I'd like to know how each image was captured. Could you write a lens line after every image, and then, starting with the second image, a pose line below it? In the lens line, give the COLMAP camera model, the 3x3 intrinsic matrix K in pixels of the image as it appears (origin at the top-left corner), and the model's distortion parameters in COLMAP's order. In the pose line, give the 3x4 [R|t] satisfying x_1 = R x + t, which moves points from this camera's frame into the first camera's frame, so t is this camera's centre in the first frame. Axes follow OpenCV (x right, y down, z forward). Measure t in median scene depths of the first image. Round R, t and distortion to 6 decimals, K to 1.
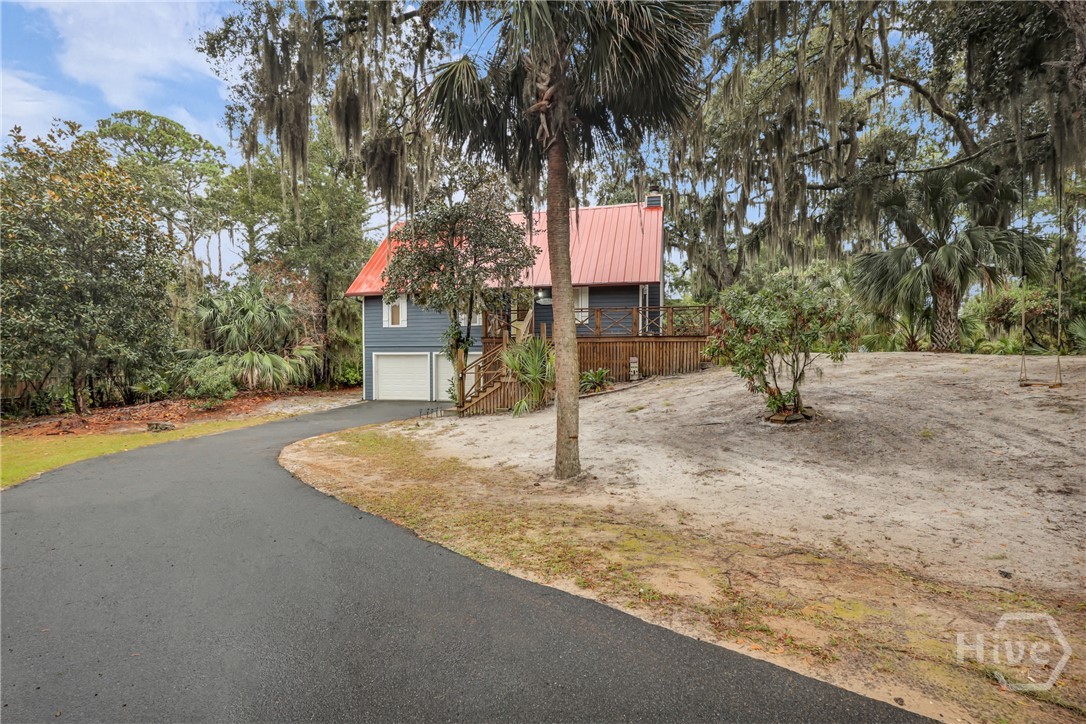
lens RADIAL K [[499.8, 0, 548.9], [0, 499.8, 364.2], [0, 0, 1]] dist [-0.031066, 0.001815]
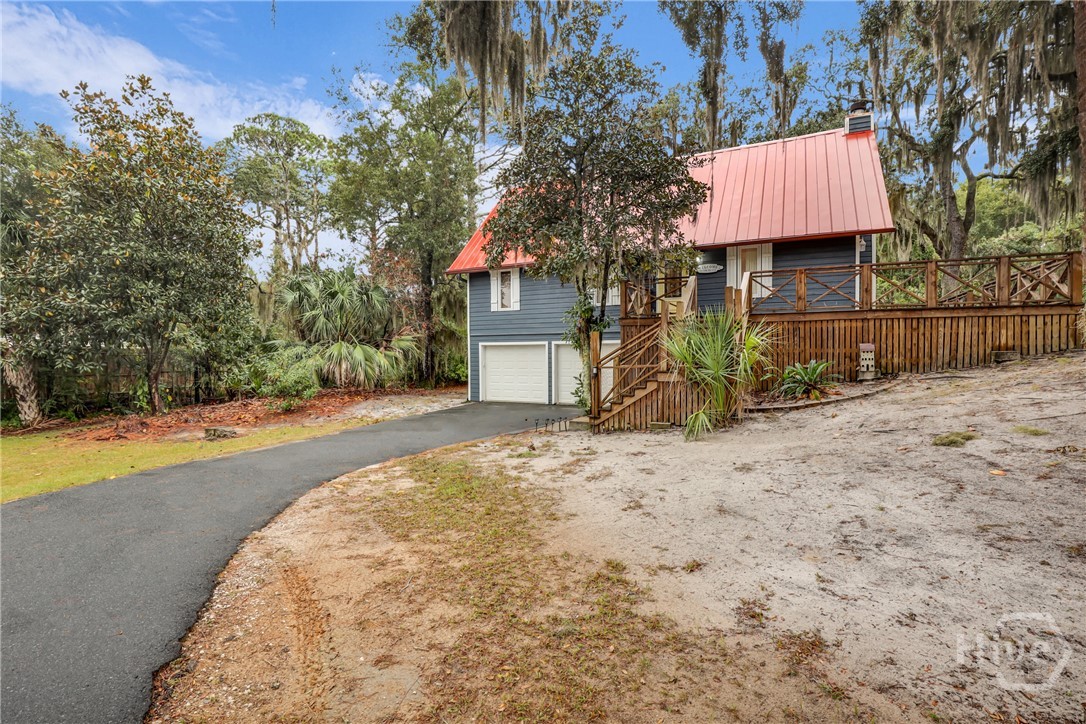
lens RADIAL K [[499.8, 0, 541.6], [0, 499.8, 360.4], [0, 0, 1]] dist [-0.031066, 0.001815]
pose [[0.971043, -0.000301, -0.238906, -0.068628], [-0.000158, 0.999998, -0.001900, 0.007601], [0.238906, 0.001882, 0.971041, 0.265120]]
